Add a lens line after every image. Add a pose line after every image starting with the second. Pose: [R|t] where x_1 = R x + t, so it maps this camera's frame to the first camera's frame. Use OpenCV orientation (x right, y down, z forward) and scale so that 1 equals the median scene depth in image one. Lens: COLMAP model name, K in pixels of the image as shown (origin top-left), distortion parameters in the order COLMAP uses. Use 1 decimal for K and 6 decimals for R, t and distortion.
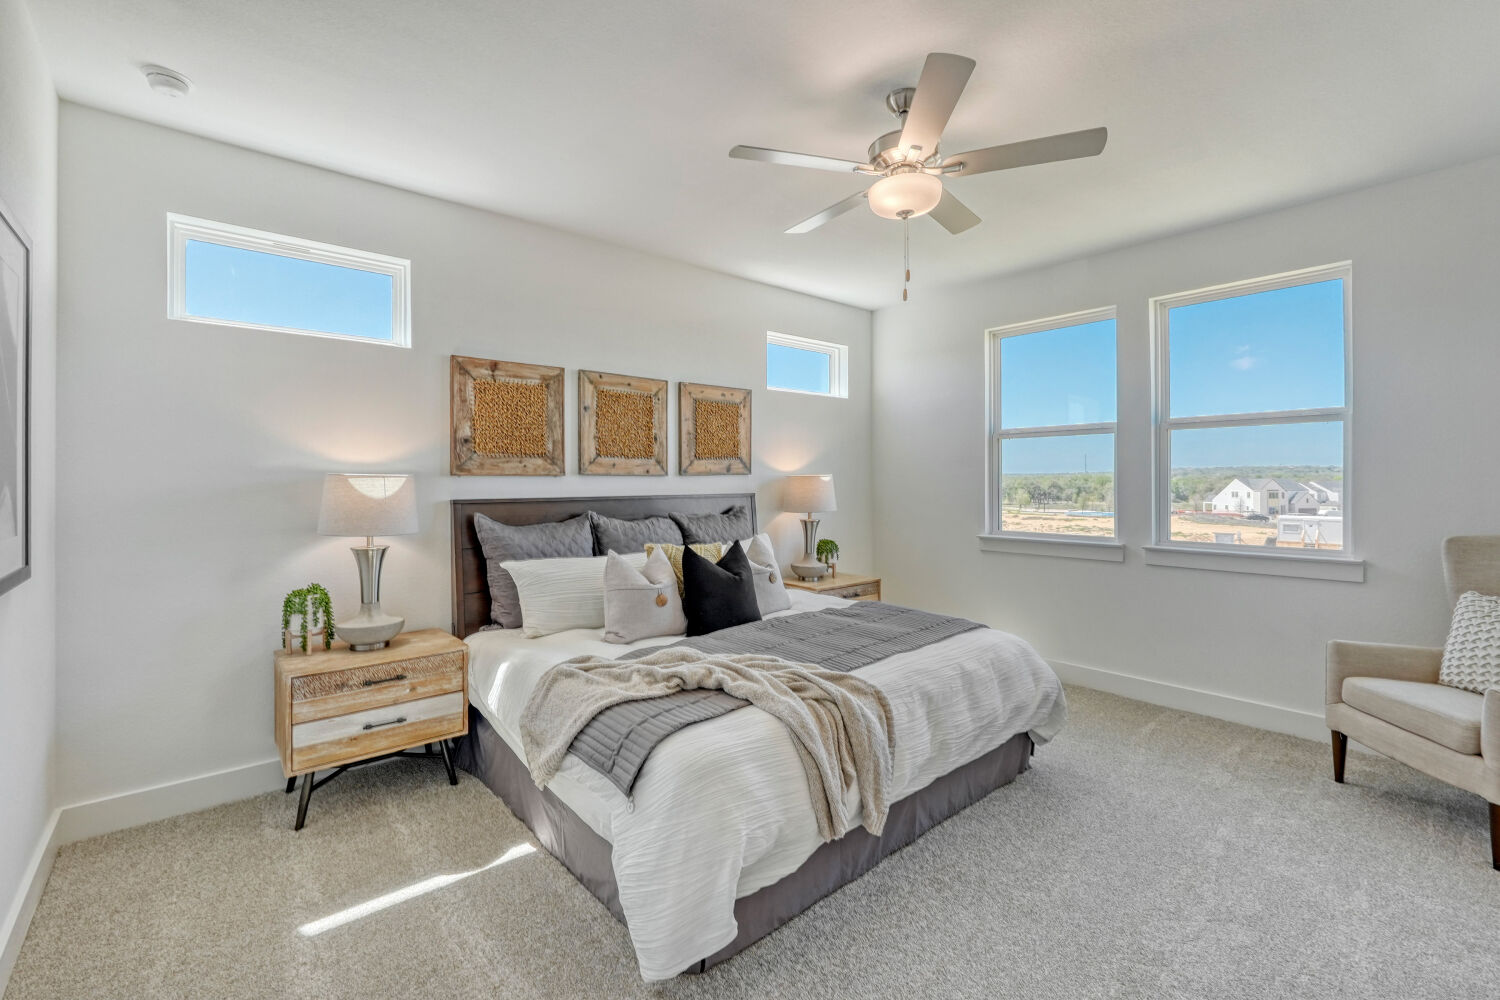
lens RADIAL K [[632.6, 0, 746.4], [0, 632.6, 473.1], [0, 0, 1]] dist [-0.001097, -0.000057]
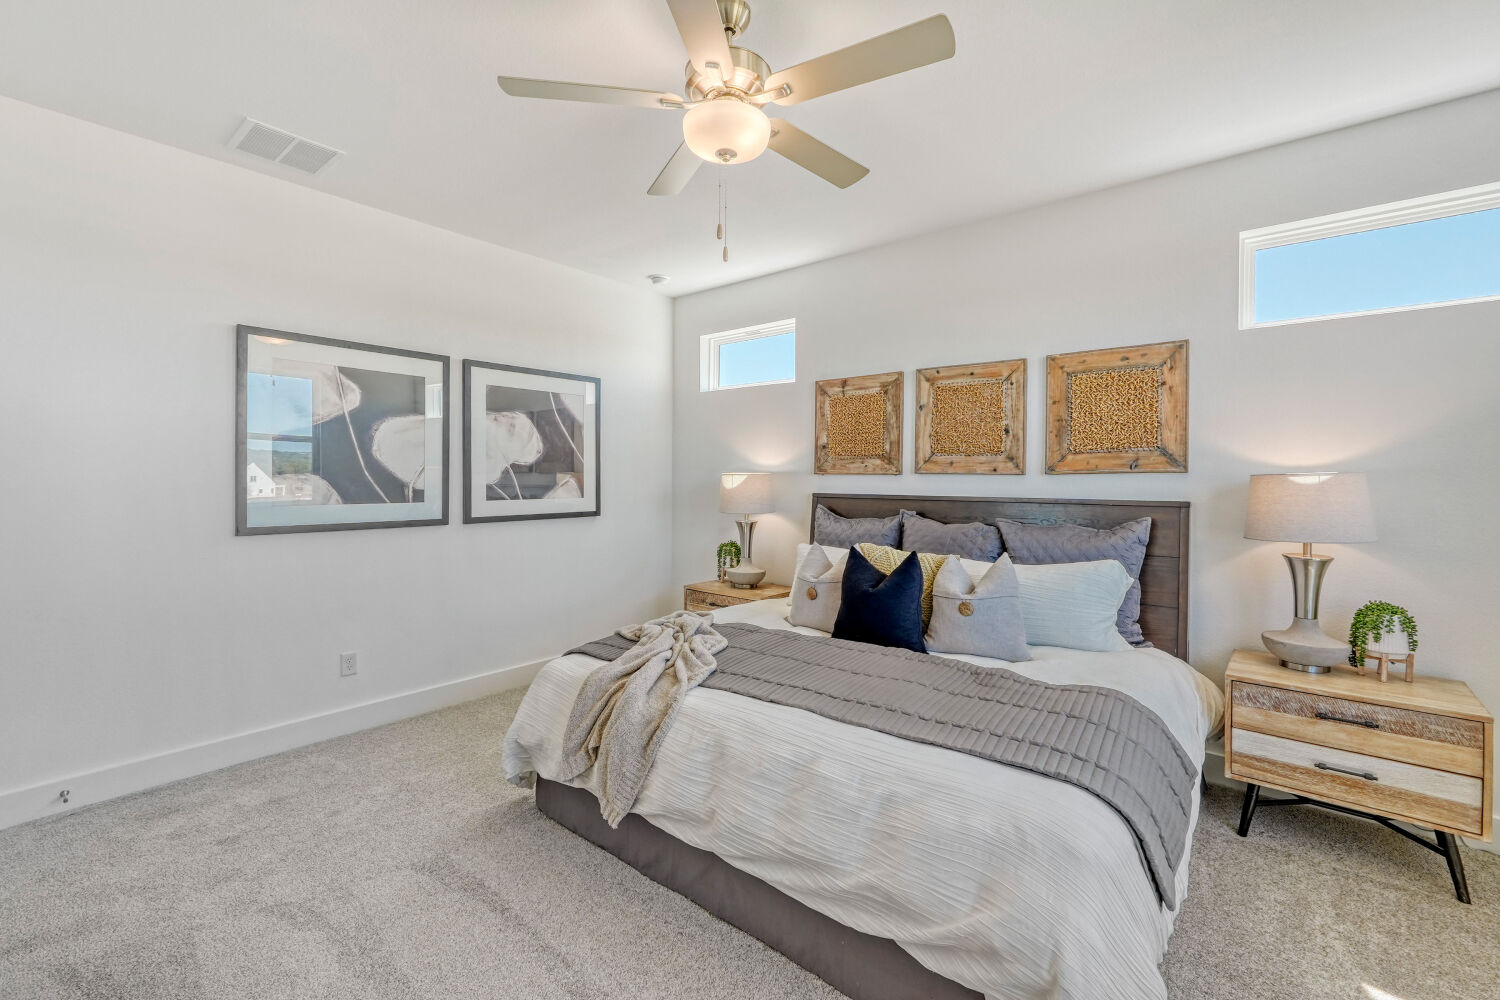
lens RADIAL K [[632.6, 0, 766.4], [0, 632.6, 476.5], [0, 0, 1]] dist [-0.001097, -0.000057]
pose [[0.182720, 0.003251, -0.983160, 0.691824], [0.002473, 0.999990, 0.003766, 0.002717], [0.983162, -0.003119, 0.182710, 0.581224]]
